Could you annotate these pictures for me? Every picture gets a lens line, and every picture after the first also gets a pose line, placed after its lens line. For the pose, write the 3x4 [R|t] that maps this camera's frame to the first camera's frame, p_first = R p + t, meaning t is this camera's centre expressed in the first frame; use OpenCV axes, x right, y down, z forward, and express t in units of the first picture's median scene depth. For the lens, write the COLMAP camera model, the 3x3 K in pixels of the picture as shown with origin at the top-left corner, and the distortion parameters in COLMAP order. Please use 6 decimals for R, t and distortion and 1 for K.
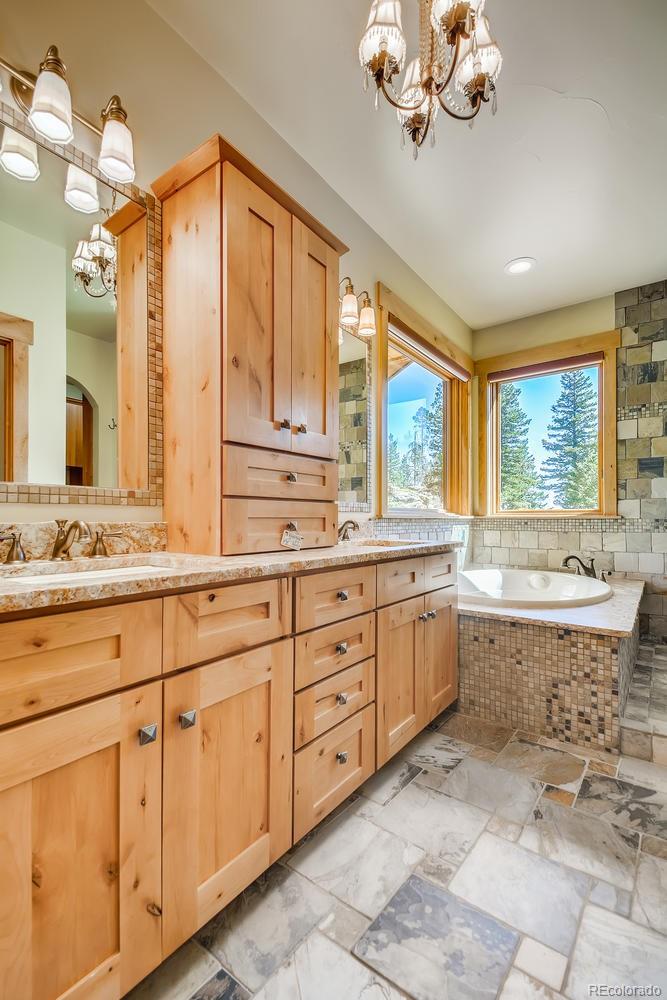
lens RADIAL K [[441.7, 0, 329.9], [0, 441.7, 516.5], [0, 0, 1]] dist [0.001835, -0.012895]
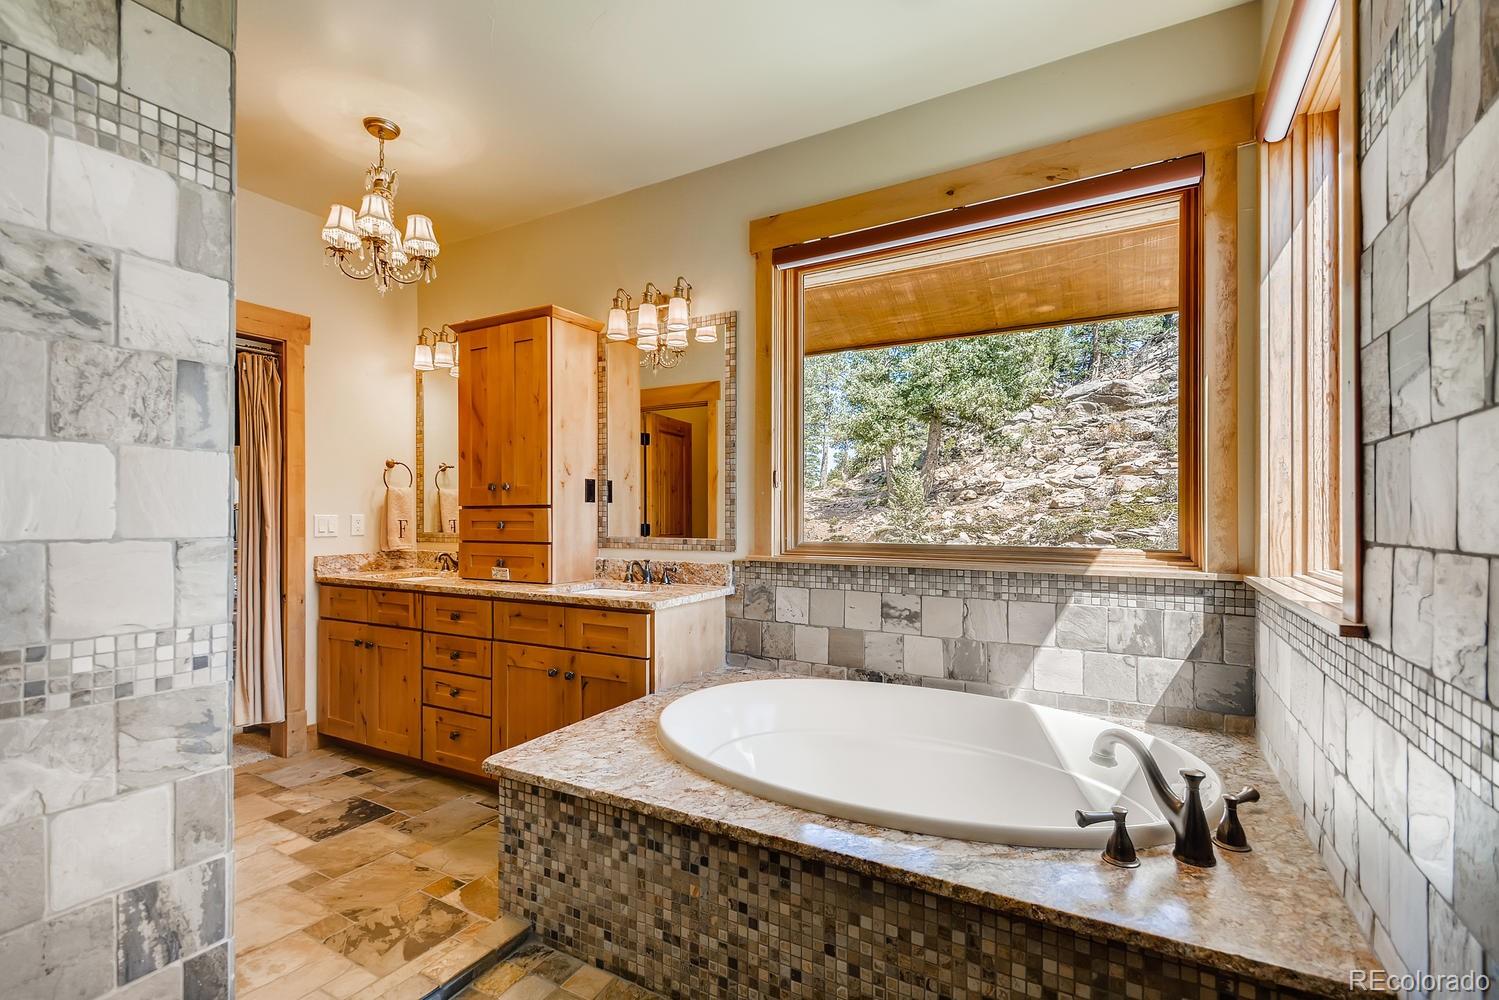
lens RADIAL K [[686.1, 0, 746.8], [0, 686.1, 517.7], [0, 0, 1]] dist [0.000947, -0.000021]
pose [[0.128816, -0.007091, -0.991643, 2.188104], [-0.001137, 0.999973, -0.007298, -0.107090], [0.991668, 0.002068, 0.128804, 1.582983]]
